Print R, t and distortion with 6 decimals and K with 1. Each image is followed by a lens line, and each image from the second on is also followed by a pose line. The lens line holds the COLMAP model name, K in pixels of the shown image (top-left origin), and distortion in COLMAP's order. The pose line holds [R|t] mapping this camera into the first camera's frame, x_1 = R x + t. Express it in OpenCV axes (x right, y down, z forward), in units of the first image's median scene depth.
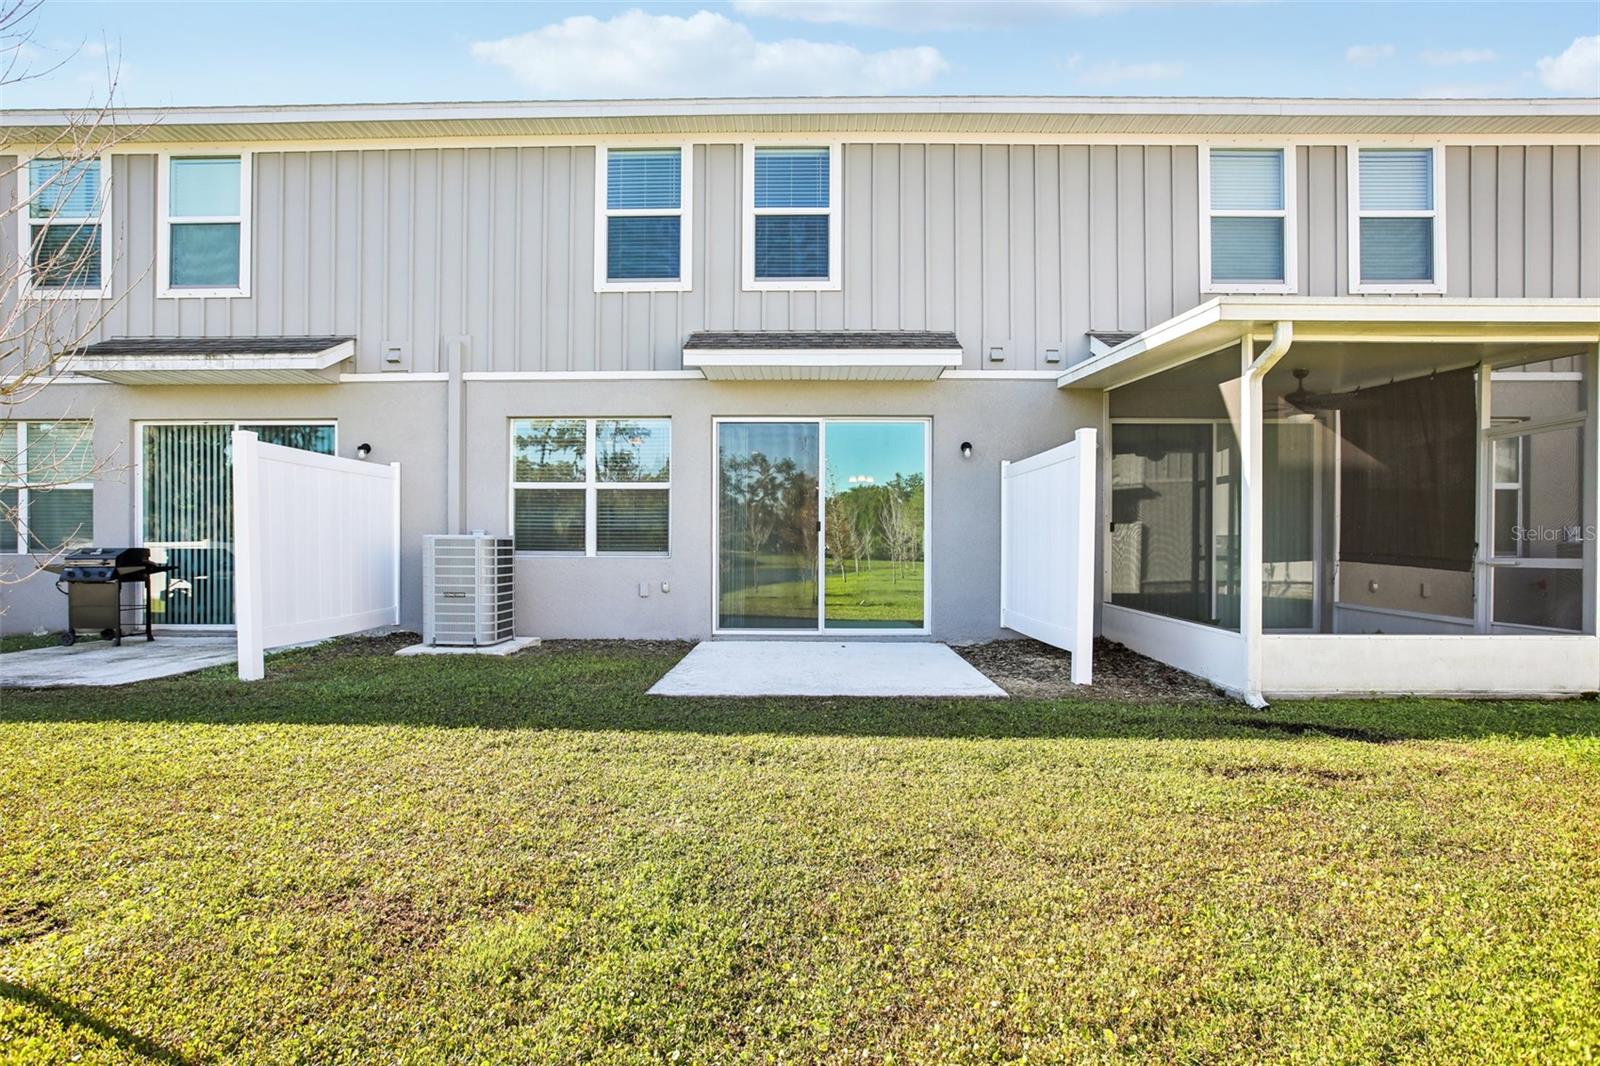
lens RADIAL K [[788.4, 0, 798.7], [0, 788.4, 543.9], [0, 0, 1]] dist [-0.034910, 0.029284]
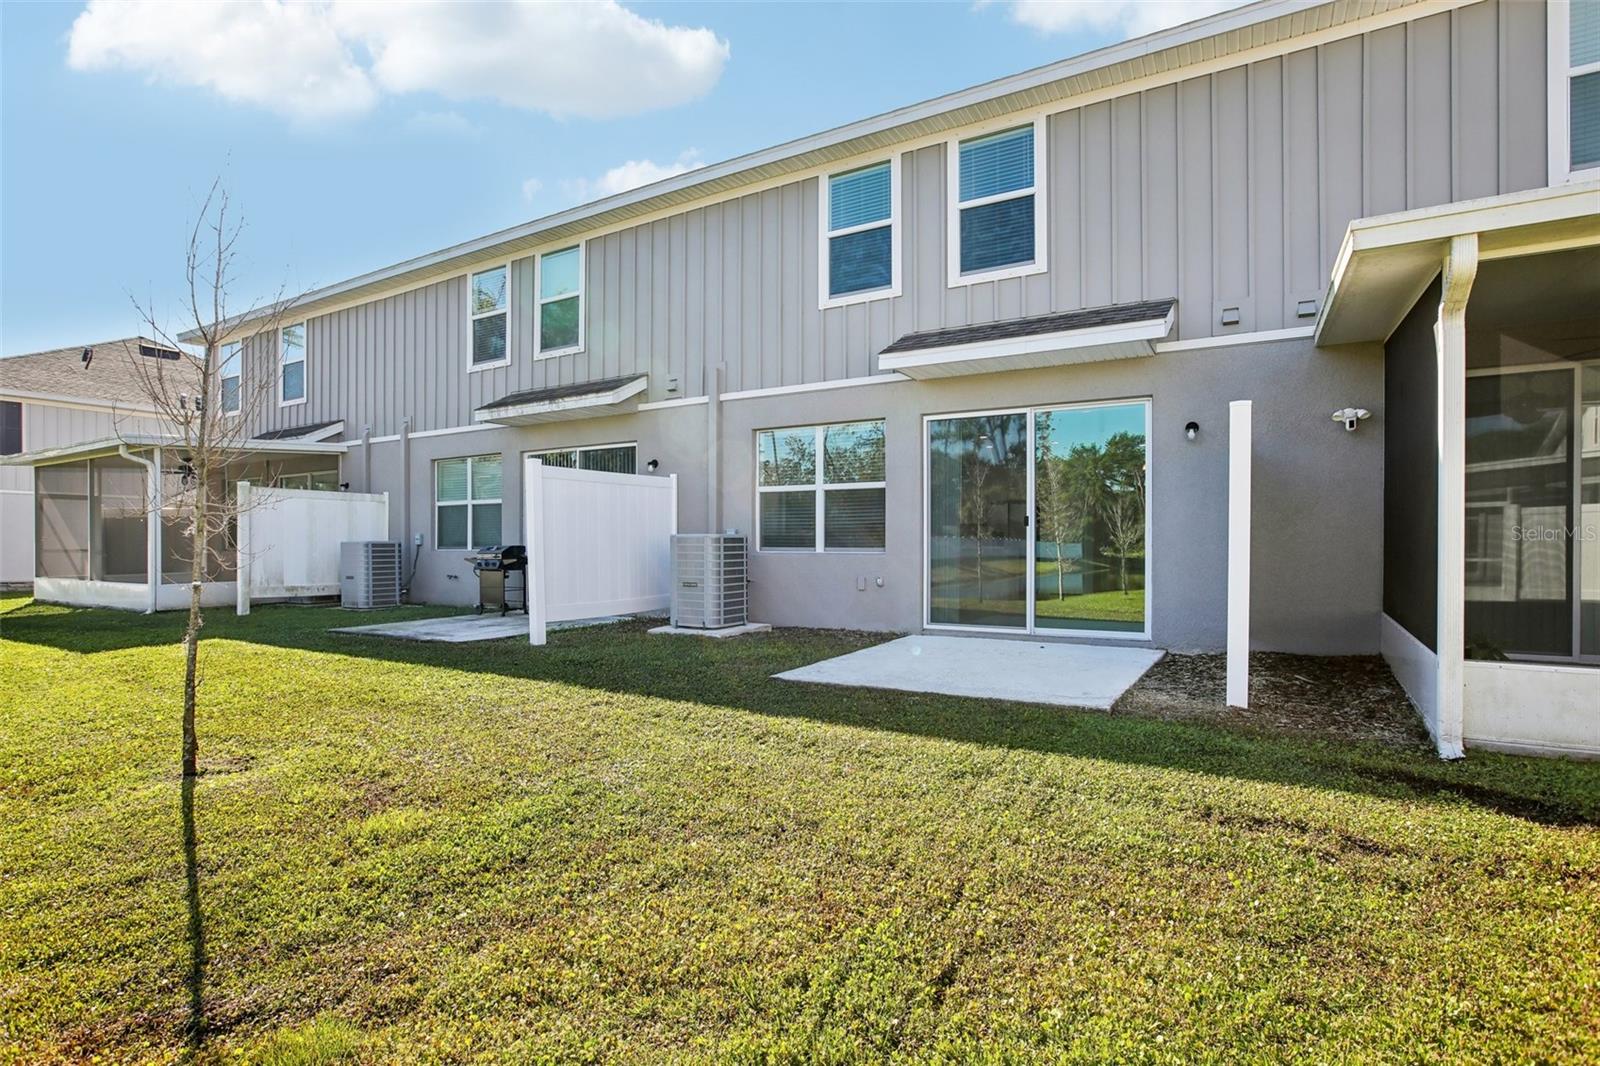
lens RADIAL K [[803.6, 0, 800.0], [0, 803.6, 533.0], [0, 0, 1]] dist [-0.042919, 0.054703]
pose [[0.874227, -0.010068, -0.485413, 0.256078], [0.008816, 0.999949, -0.004863, -0.005236], [0.485437, -0.000028, 0.874272, 0.012904]]
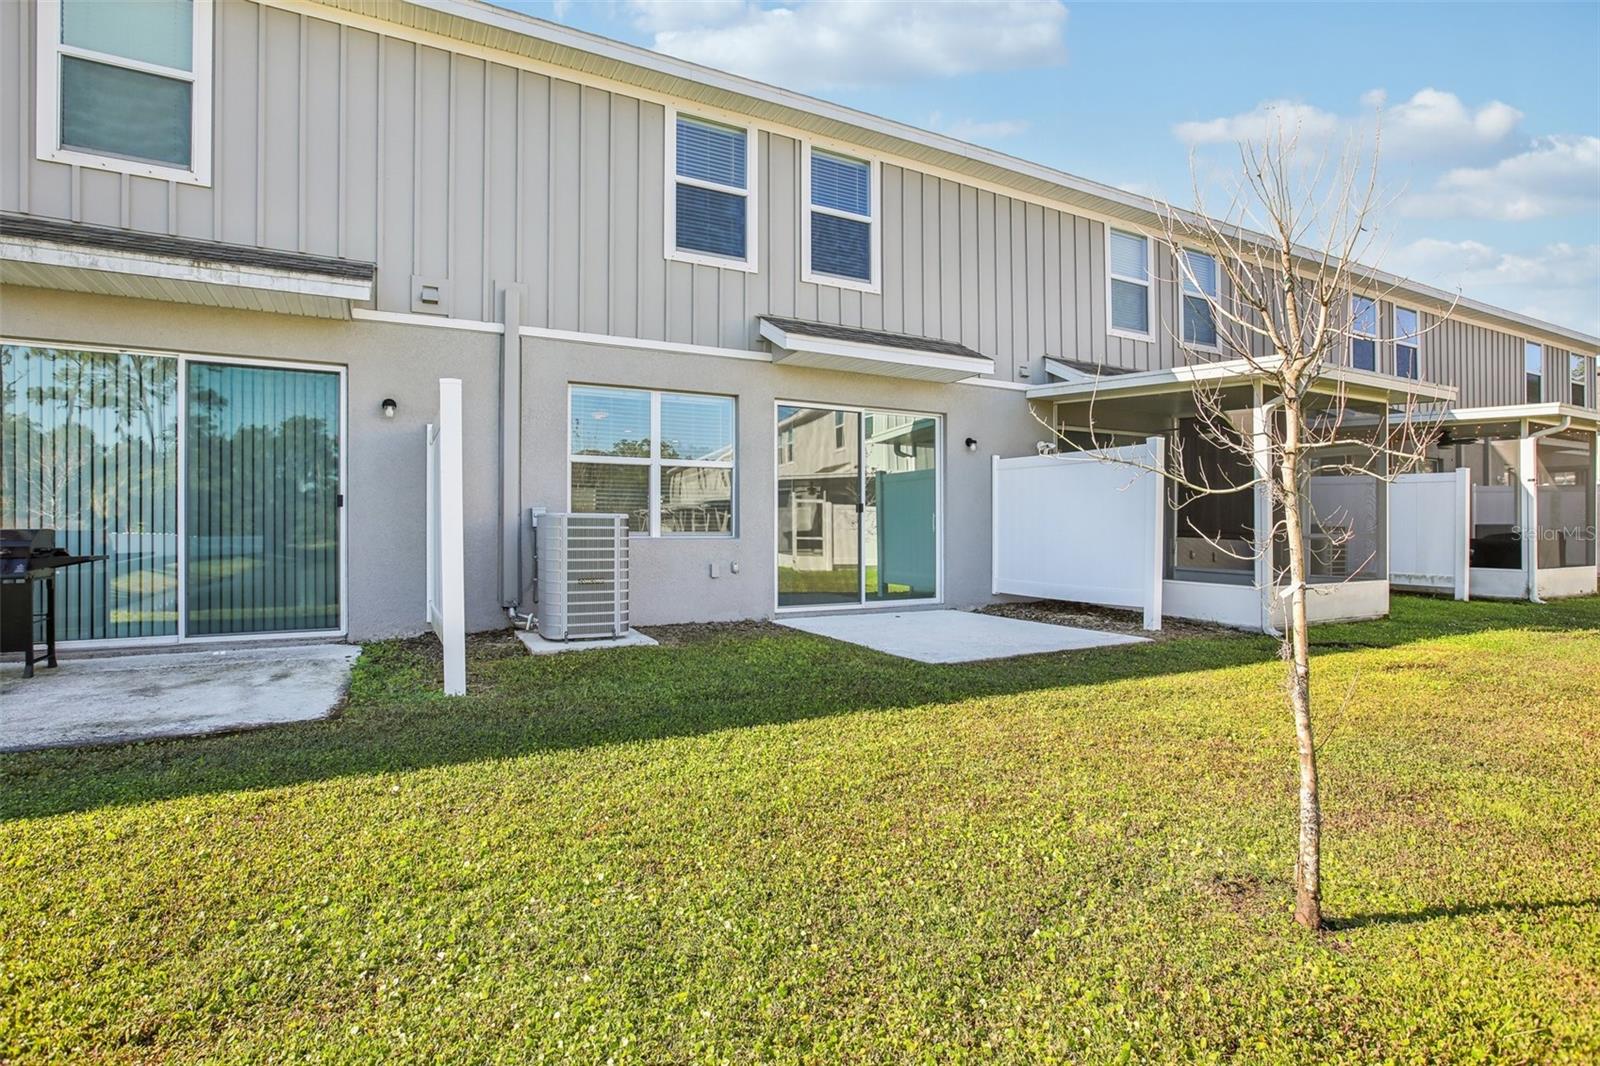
lens RADIAL K [[844.5, 0, 798.2], [0, 844.5, 494.9], [0, 0, 1]] dist [-0.005130, -0.000205]
pose [[0.859717, 0.018691, 0.510429, -0.642530], [-0.005125, 0.999596, -0.027972, -0.006961], [-0.510746, 0.021432, 0.859465, 0.044335]]
